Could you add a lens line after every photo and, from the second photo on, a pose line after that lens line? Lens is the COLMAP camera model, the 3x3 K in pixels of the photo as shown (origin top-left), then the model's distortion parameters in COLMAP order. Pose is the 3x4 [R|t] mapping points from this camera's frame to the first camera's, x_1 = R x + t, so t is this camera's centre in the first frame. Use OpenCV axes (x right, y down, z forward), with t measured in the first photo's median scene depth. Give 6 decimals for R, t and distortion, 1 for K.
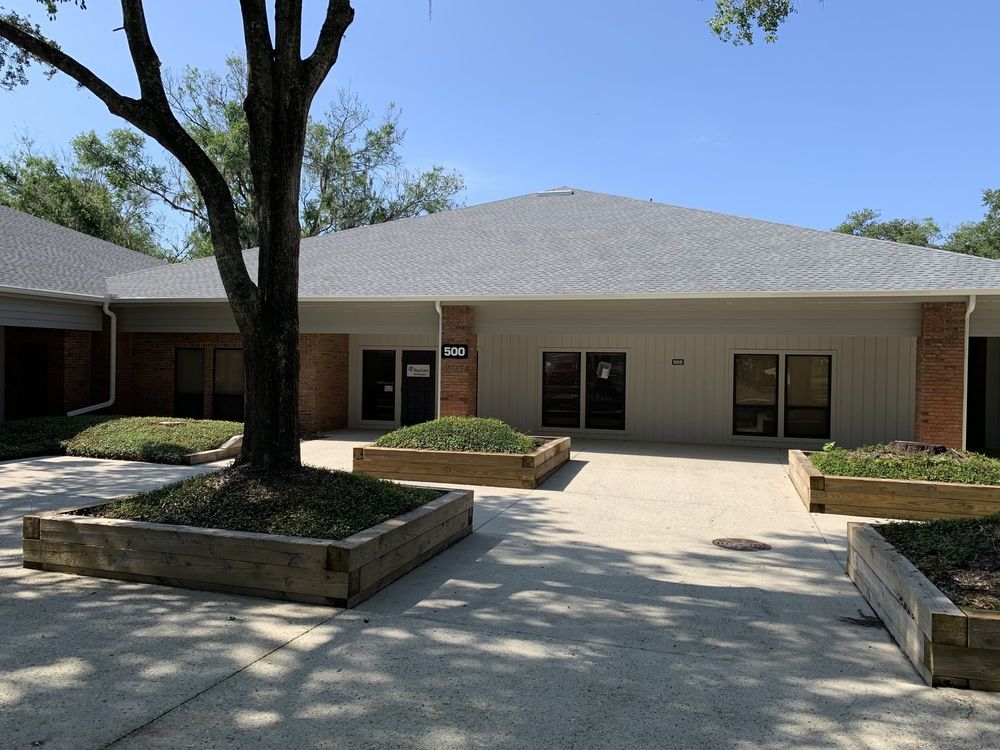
lens RADIAL K [[761.2, 0, 495.4], [0, 761.2, 370.2], [0, 0, 1]] dist [0.022141, -0.025338]
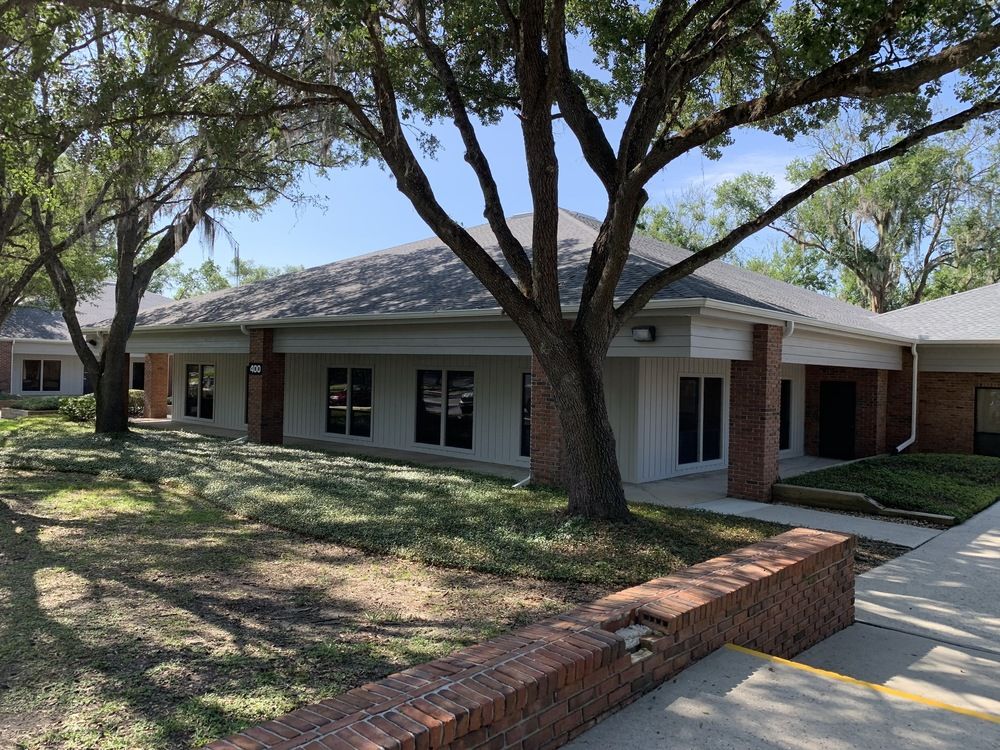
lens RADIAL K [[760.8, 0, 502.0], [0, 760.8, 363.6], [0, 0, 1]] dist [0.012426, -0.007794]
pose [[0.907280, 0.003823, -0.420510, -0.640383], [-0.015885, 0.999557, -0.025187, -0.028244], [0.420227, 0.029531, 0.906938, -0.213439]]
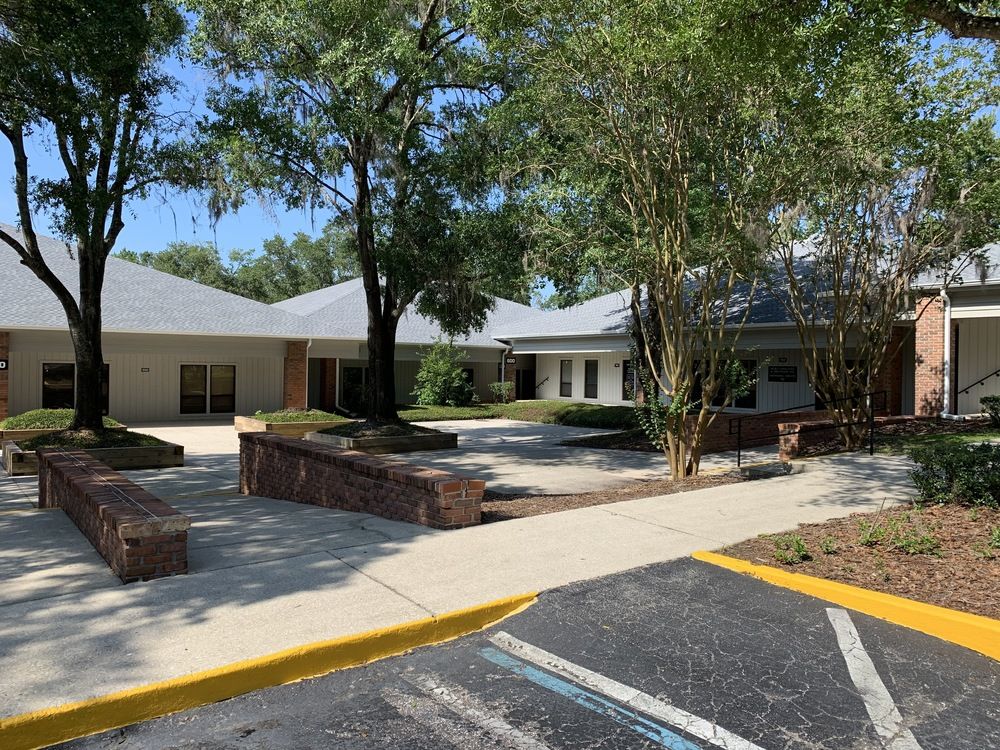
lens RADIAL K [[766.5, 0, 501.5], [0, 766.5, 367.2], [0, 0, 1]] dist [0.059218, -0.059946]
pose [[0.609062, -0.008162, 0.793081, -0.591356], [0.005638, 0.999966, 0.005961, -0.022341], [-0.793103, 0.000841, 0.609087, -0.572844]]
